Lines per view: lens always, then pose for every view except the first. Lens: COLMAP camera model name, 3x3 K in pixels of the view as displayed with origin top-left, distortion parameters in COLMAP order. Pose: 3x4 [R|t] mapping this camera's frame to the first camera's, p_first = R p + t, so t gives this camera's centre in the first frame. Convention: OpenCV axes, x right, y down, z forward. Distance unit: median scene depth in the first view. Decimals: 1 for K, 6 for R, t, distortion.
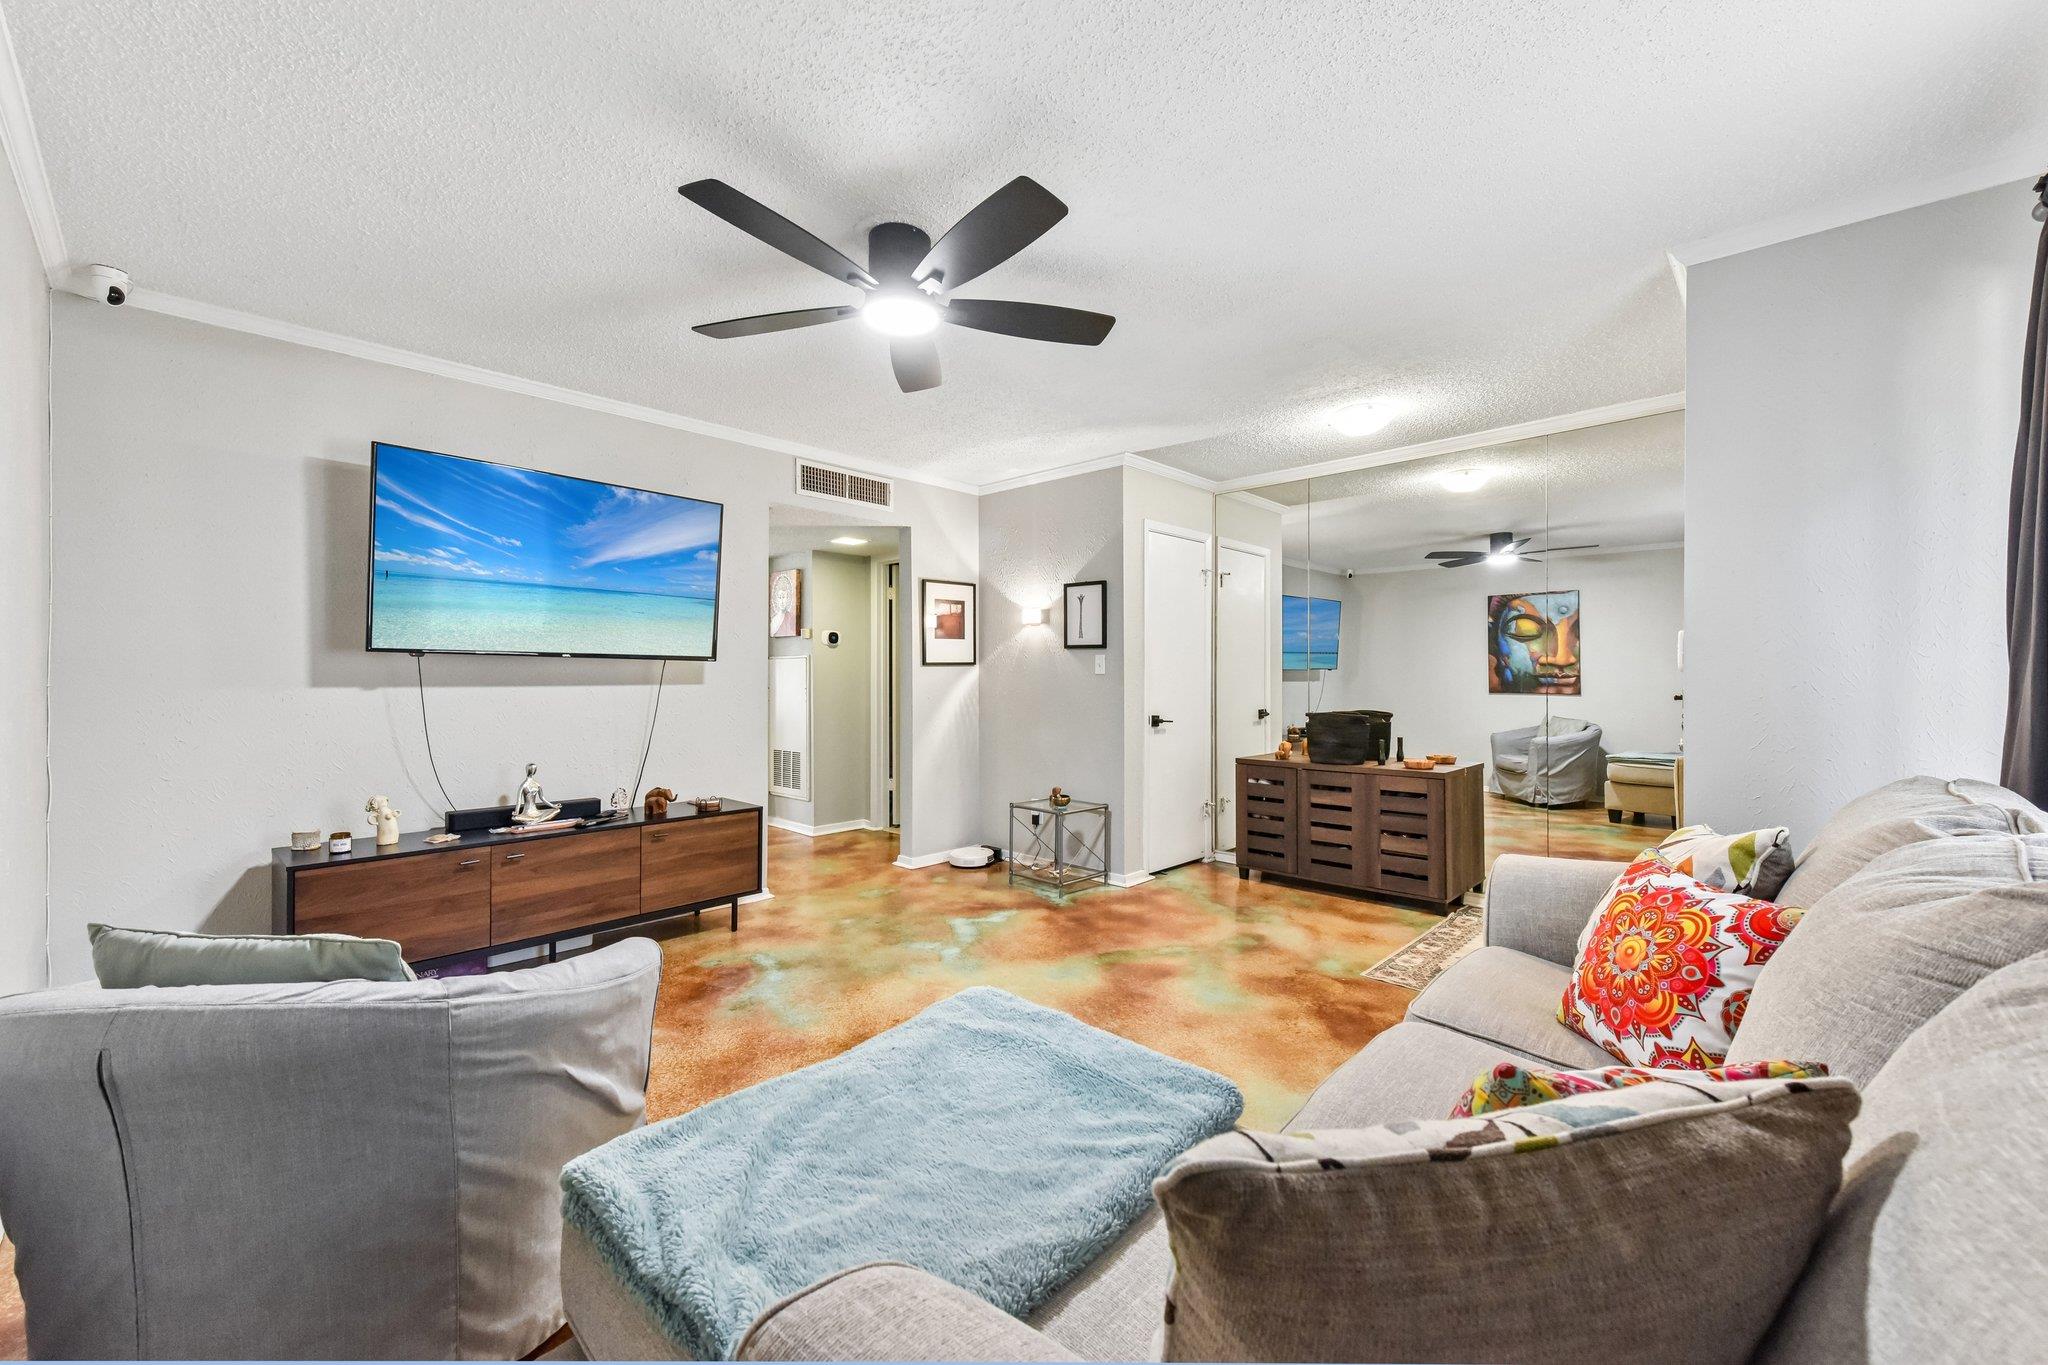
lens RADIAL K [[807.9, 0, 1052.6], [0, 807.9, 667.8], [0, 0, 1]] dist [0.008912, -0.001963]
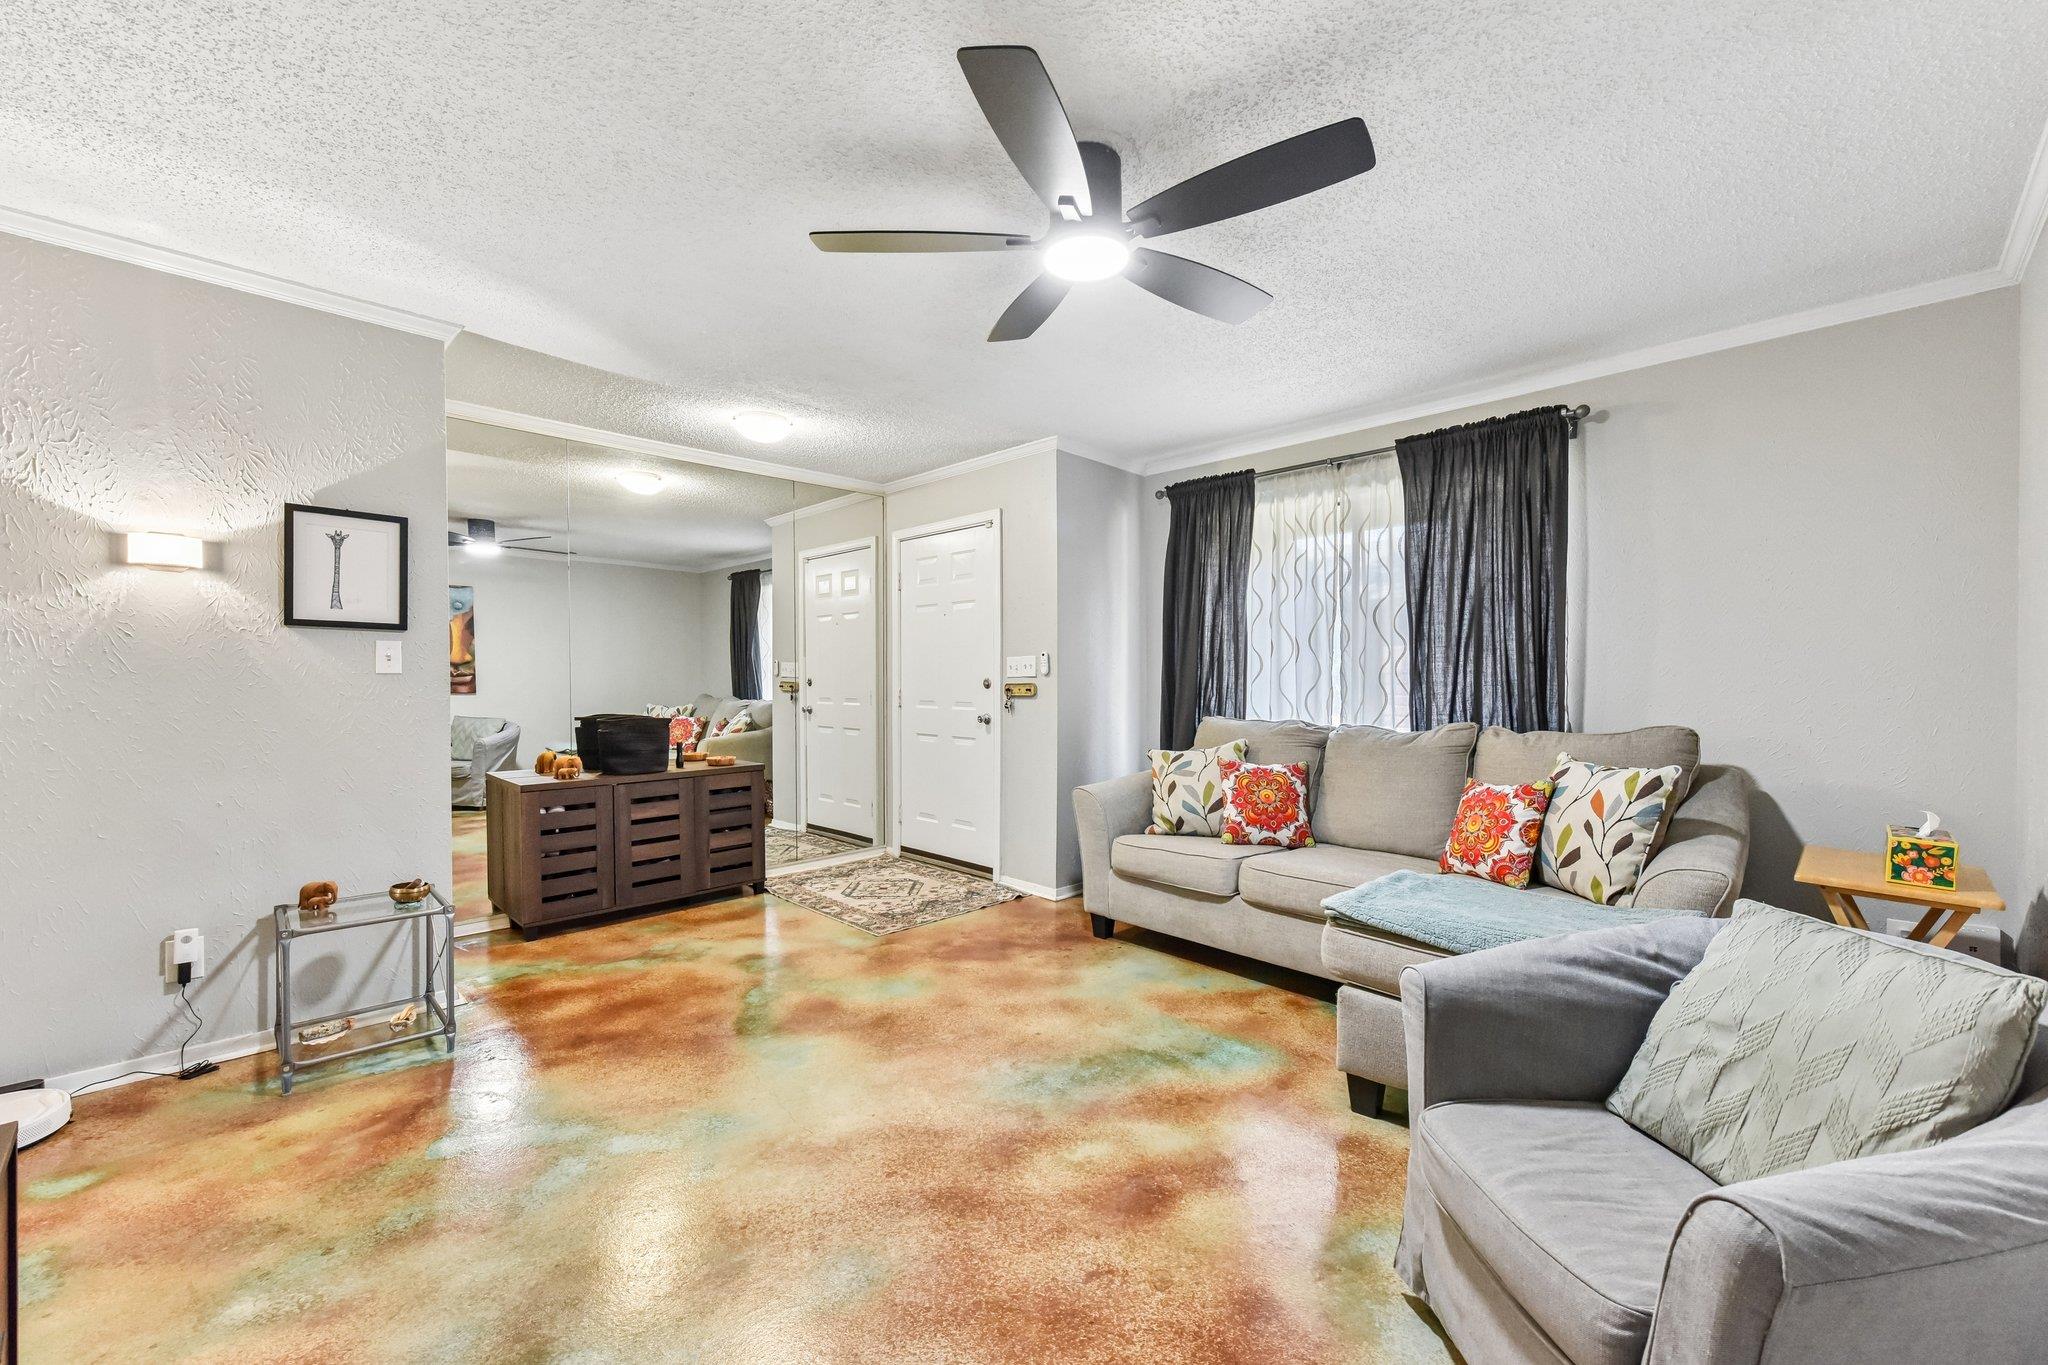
lens RADIAL K [[807.9, 0, 1041.5], [0, 807.9, 683.1], [0, 0, 1]] dist [0.008912, -0.001963]
pose [[0.035781, -0.010111, 0.999309, -0.623585], [-0.012780, 0.999862, 0.010574, 0.002987], [-0.999278, -0.013149, 0.035647, 0.599205]]
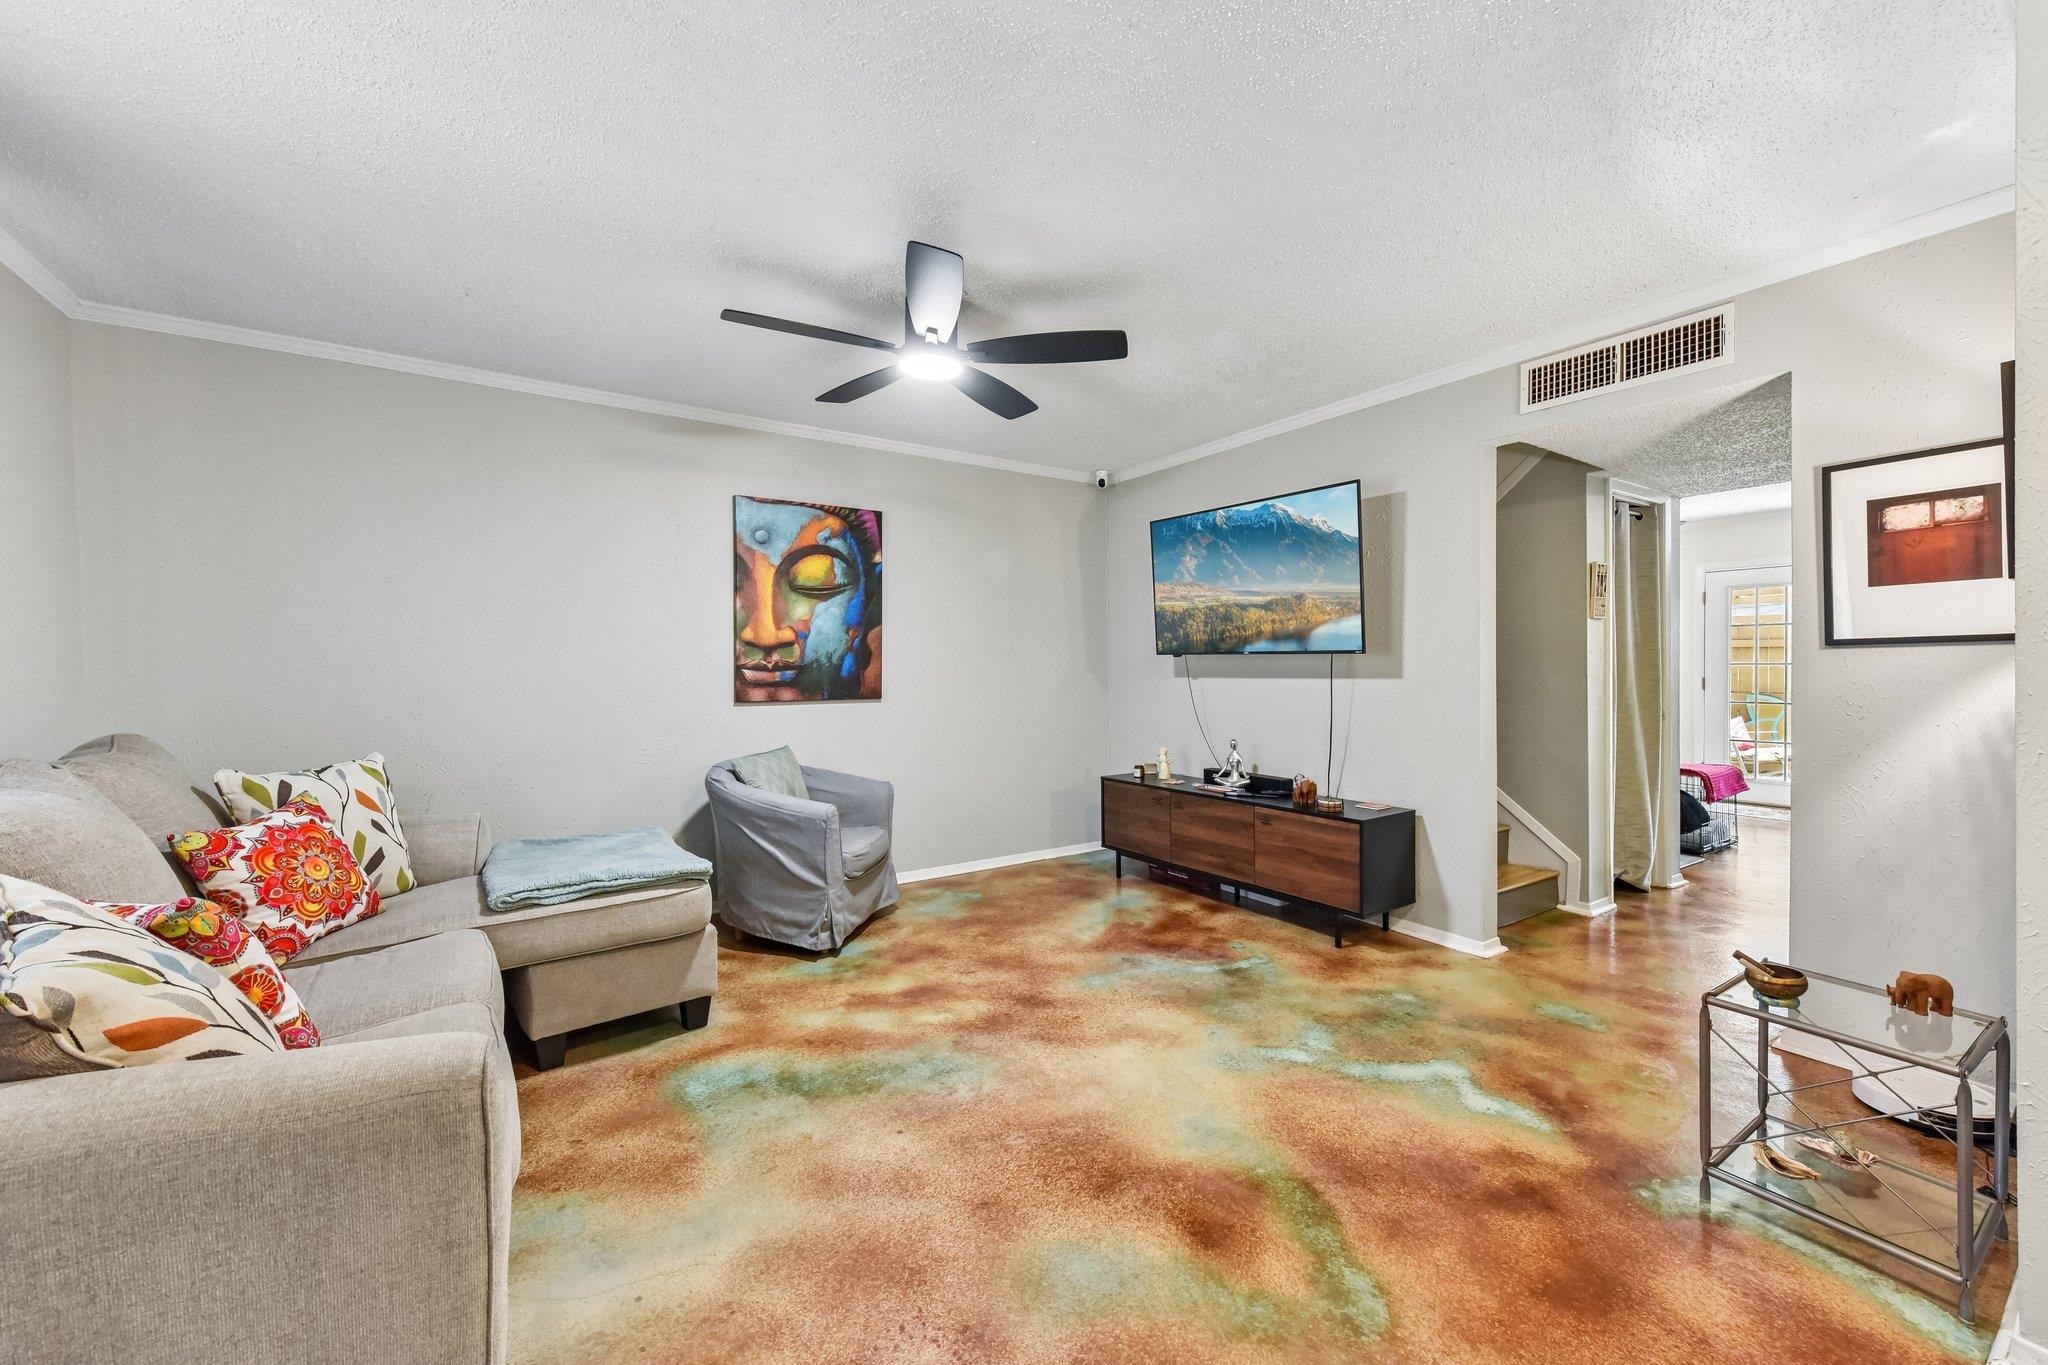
lens RADIAL K [[807.9, 0, 1021.5], [0, 807.9, 677.7], [0, 0, 1]] dist [0.008912, -0.001963]
pose [[-0.244996, 0.010811, -0.969464, 0.552771], [0.014678, 0.999865, 0.007440, 0.006609], [0.969413, -0.012406, -0.245121, 0.834026]]
